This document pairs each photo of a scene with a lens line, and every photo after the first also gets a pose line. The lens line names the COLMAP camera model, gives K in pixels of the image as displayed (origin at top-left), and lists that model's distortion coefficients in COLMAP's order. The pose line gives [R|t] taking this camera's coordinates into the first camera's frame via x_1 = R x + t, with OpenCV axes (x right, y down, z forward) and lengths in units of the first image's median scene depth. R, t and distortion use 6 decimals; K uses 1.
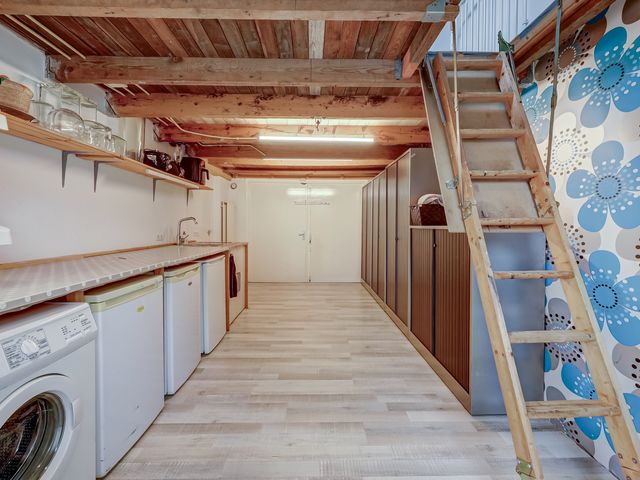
lens RADIAL K [[294.5, 0, 319.1], [0, 294.5, 232.3], [0, 0, 1]] dist [0.001736, 0.000101]
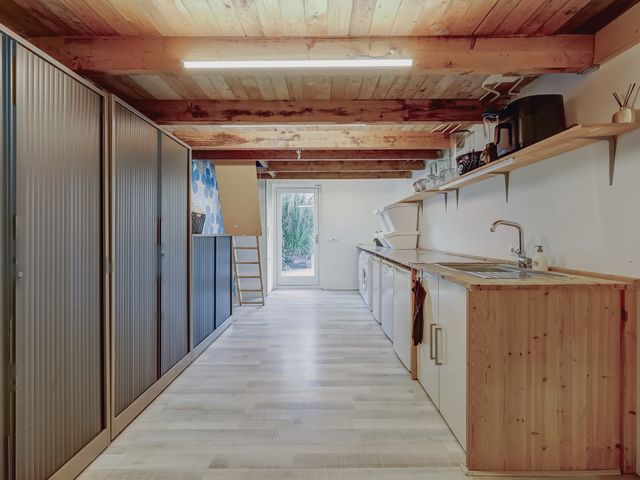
lens RADIAL K [[294.5, 0, 319.1], [0, 294.5, 232.3], [0, 0, 1]] dist [0.001736, 0.000101]
pose [[-0.999695, 0.002125, 0.024603, -0.104837], [0.002616, 0.999798, 0.019932, -0.048166], [-0.024556, 0.019991, -0.999499, 1.905598]]
